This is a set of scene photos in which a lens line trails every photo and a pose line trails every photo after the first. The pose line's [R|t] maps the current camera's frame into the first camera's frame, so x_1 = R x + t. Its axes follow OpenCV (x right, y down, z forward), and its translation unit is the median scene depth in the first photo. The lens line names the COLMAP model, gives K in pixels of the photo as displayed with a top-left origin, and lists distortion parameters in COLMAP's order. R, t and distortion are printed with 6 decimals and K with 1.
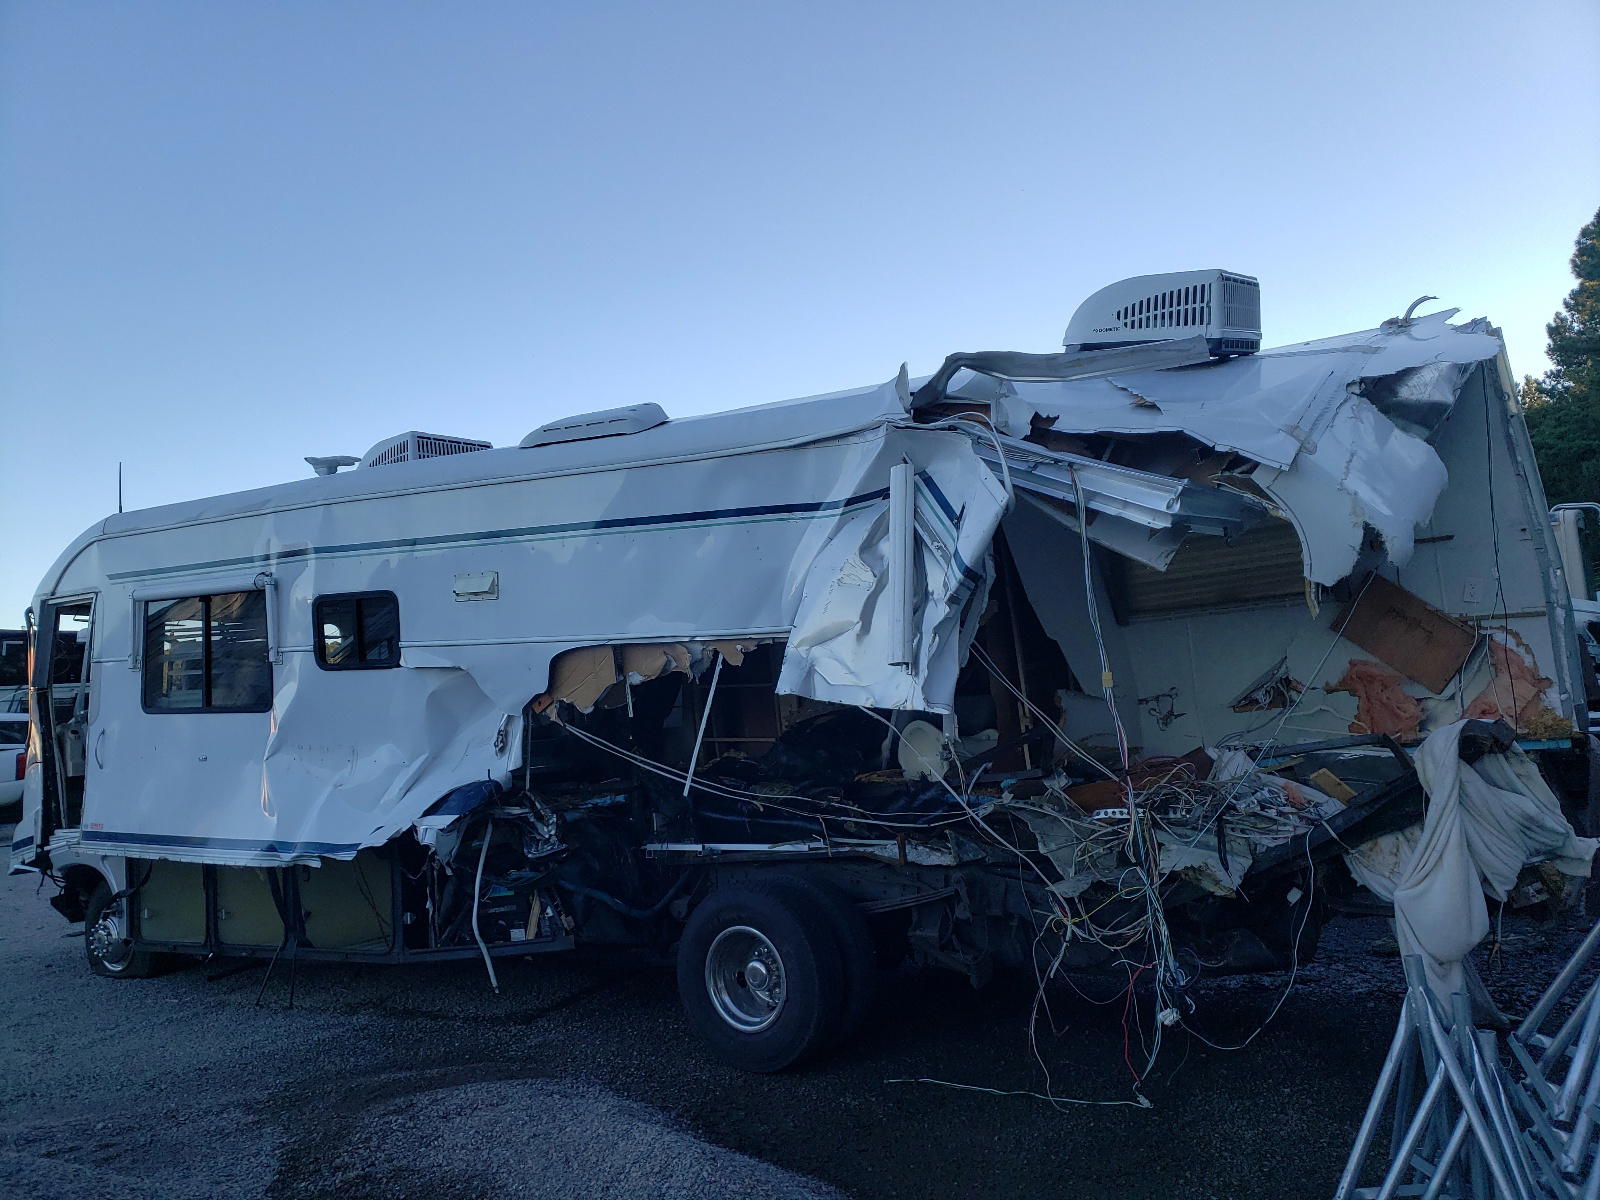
lens RADIAL K [[1223.0, 0, 800.0], [0, 1223.0, 600.0], [0, 0, 1]] dist [0.046515, -0.048302]
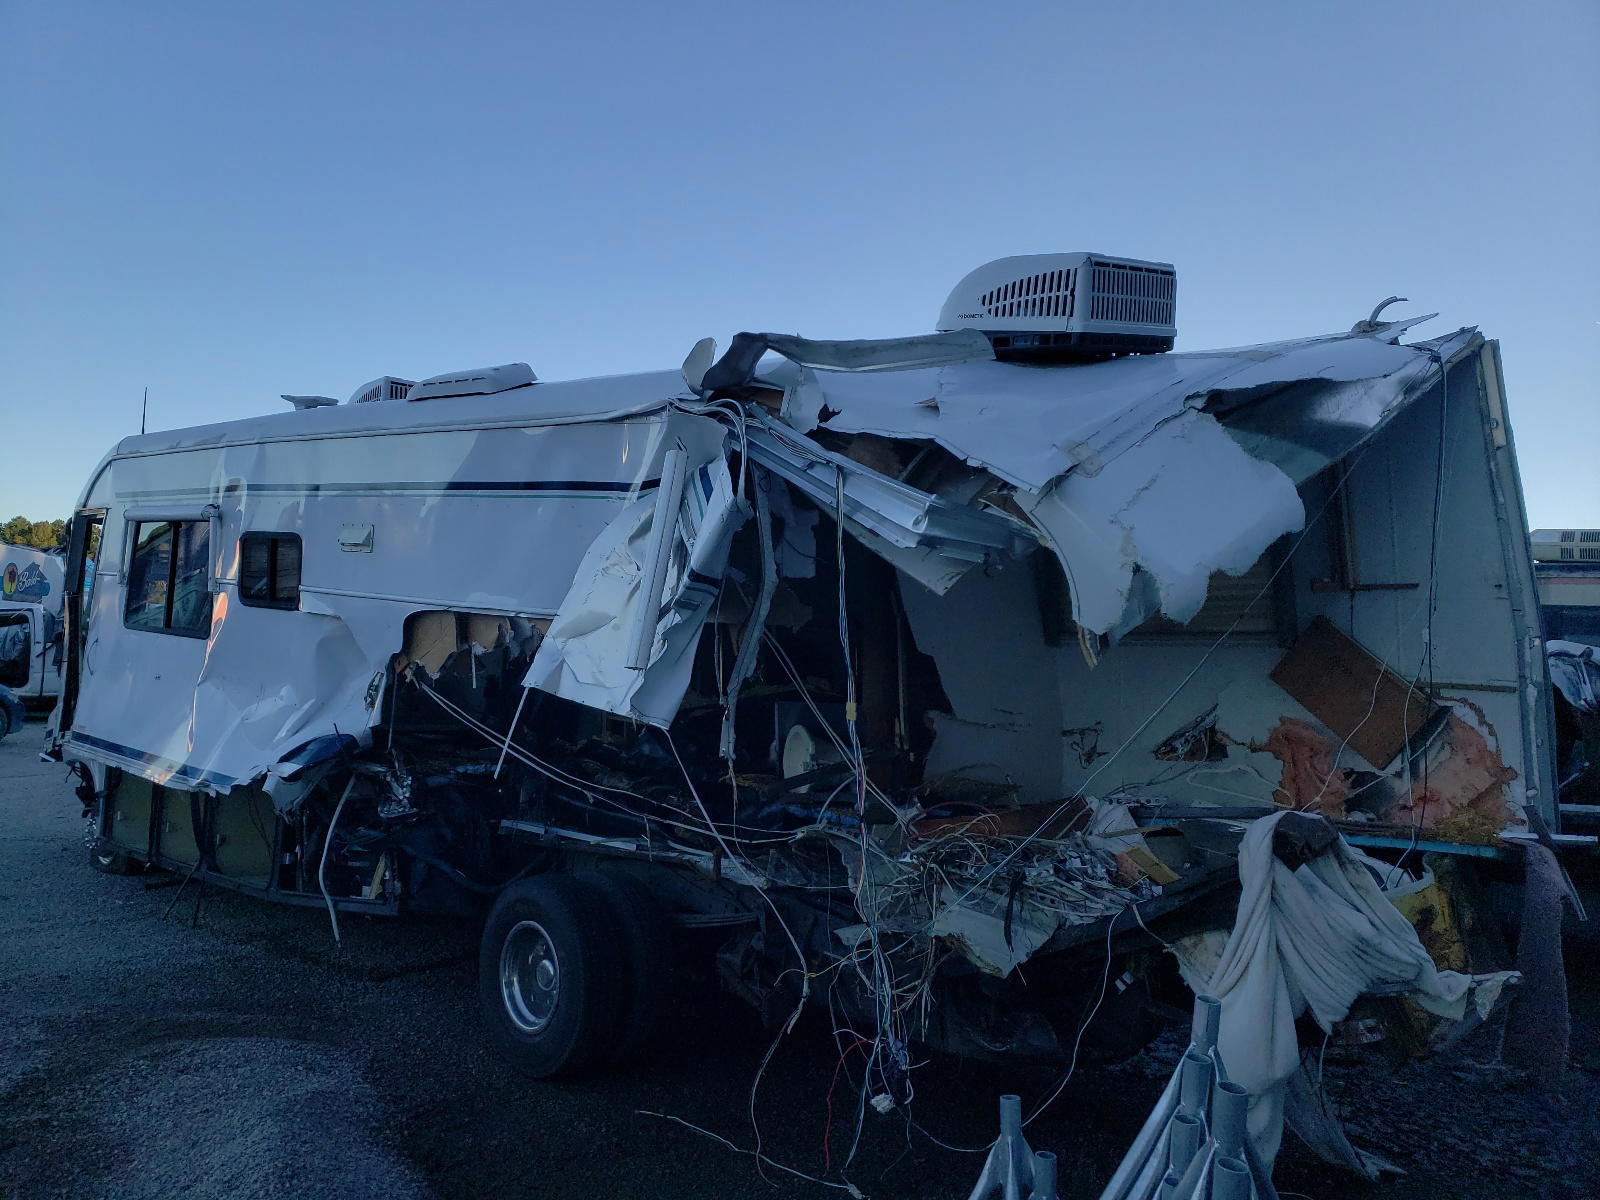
lens RADIAL K [[1221.4, 0, 801.5], [0, 1221.4, 575.3], [0, 0, 1]] dist [0.074297, -0.121733]
pose [[0.976515, 0.097541, -0.192104, 0.292869], [-0.095253, 0.995229, 0.021130, -0.037687], [0.193249, -0.002335, 0.981147, 0.100875]]
